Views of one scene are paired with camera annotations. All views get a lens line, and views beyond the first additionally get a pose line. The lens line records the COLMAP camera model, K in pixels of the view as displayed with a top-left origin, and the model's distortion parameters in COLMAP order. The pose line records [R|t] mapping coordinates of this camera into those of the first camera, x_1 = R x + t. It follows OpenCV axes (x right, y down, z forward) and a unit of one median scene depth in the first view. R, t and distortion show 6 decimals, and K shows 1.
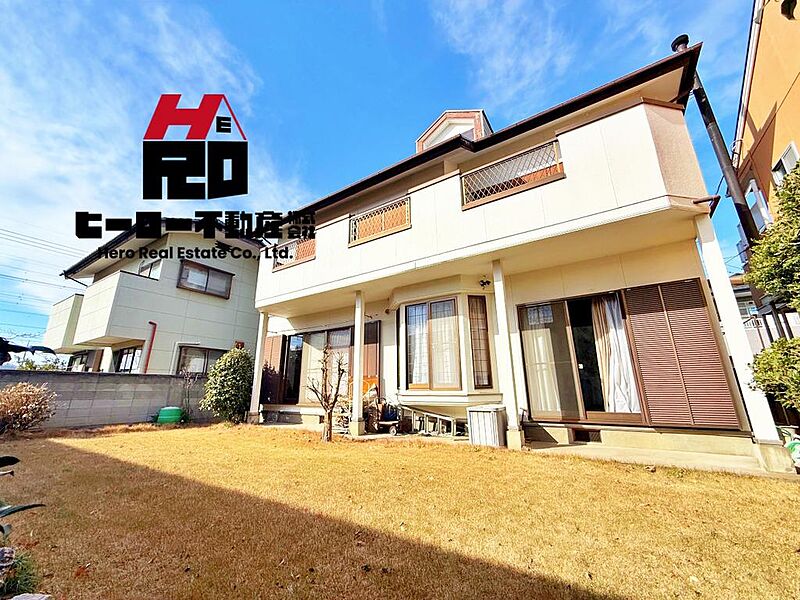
lens RADIAL K [[320.0, 0, 396.5], [0, 320.0, 298.3], [0, 0, 1]] dist [0.001931, 0.000153]
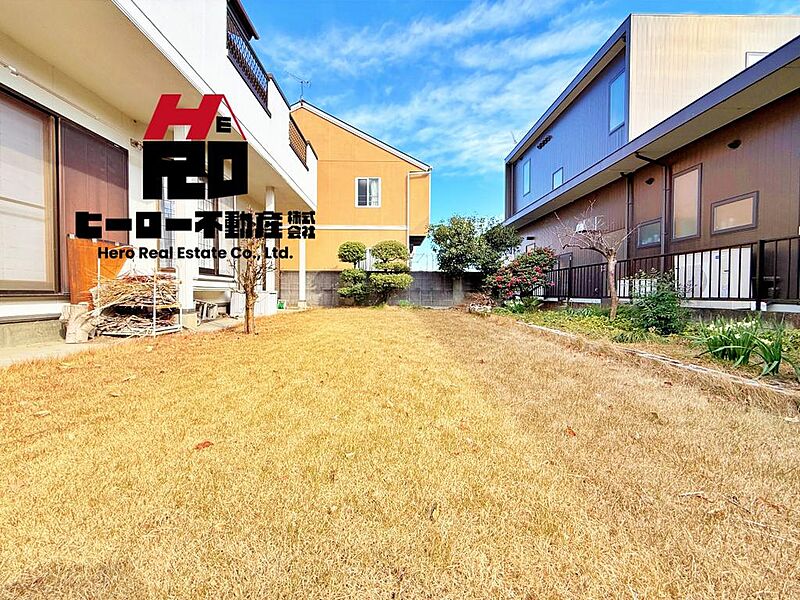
lens RADIAL K [[320.0, 0, 396.5], [0, 320.0, 298.3], [0, 0, 1]] dist [0.001931, 0.000153]
pose [[-0.572345, -0.013069, 0.819909, -0.864197], [-0.234274, 0.960805, -0.148222, 0.321954], [-0.785835, -0.276918, -0.552974, 0.954632]]
